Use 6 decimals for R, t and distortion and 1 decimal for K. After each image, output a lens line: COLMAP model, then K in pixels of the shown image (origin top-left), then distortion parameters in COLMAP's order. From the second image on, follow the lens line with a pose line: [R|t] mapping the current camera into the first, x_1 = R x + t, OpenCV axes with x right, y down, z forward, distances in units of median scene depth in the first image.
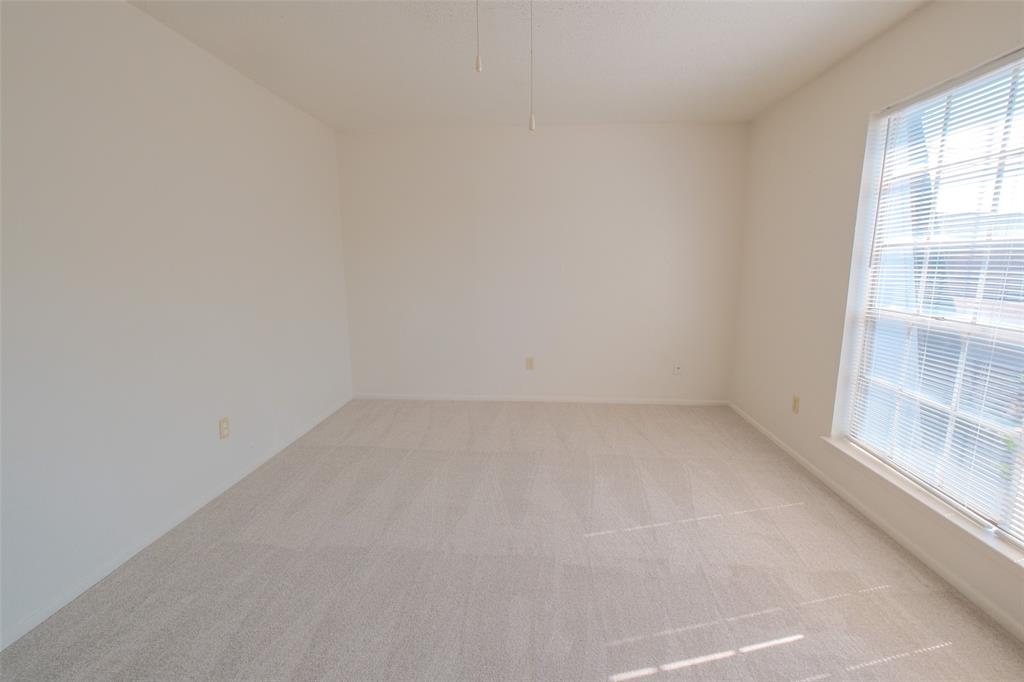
lens RADIAL K [[459.8, 0, 511.0], [0, 459.8, 329.1], [0, 0, 1]] dist [-0.001159, -0.000150]
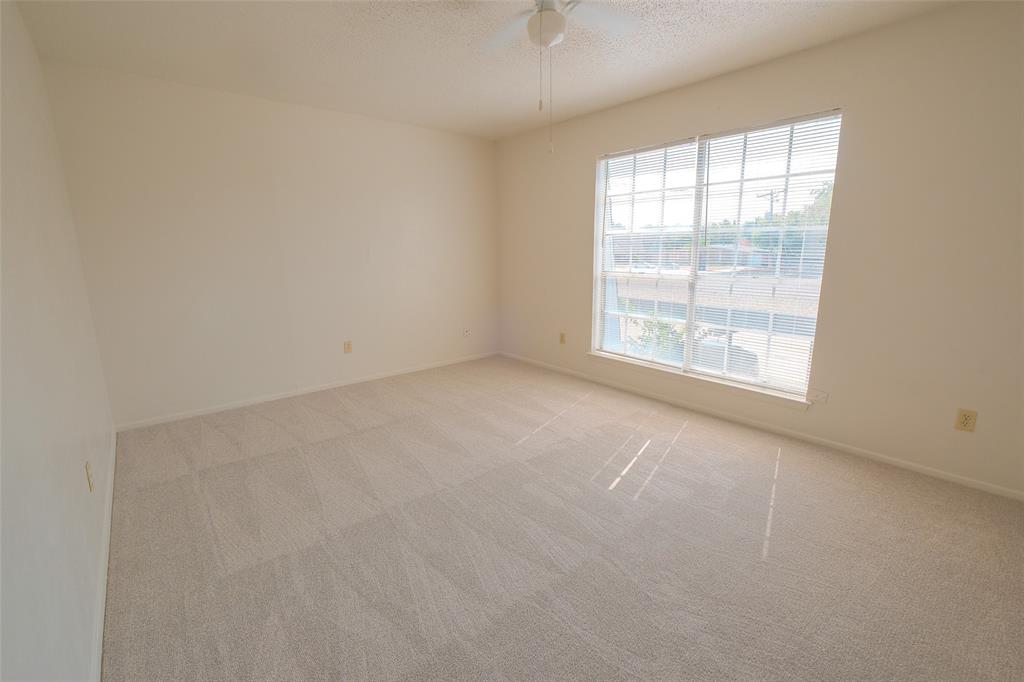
lens RADIAL K [[448.9, 0, 512.0], [0, 448.9, 341.0], [0, 0, 1]] dist [-0.000167, -0.000031]
pose [[0.710066, -0.146572, 0.688711, -0.699058], [0.113762, 0.989125, 0.093217, 0.015610], [-0.694884, 0.012159, 0.719019, 0.033987]]
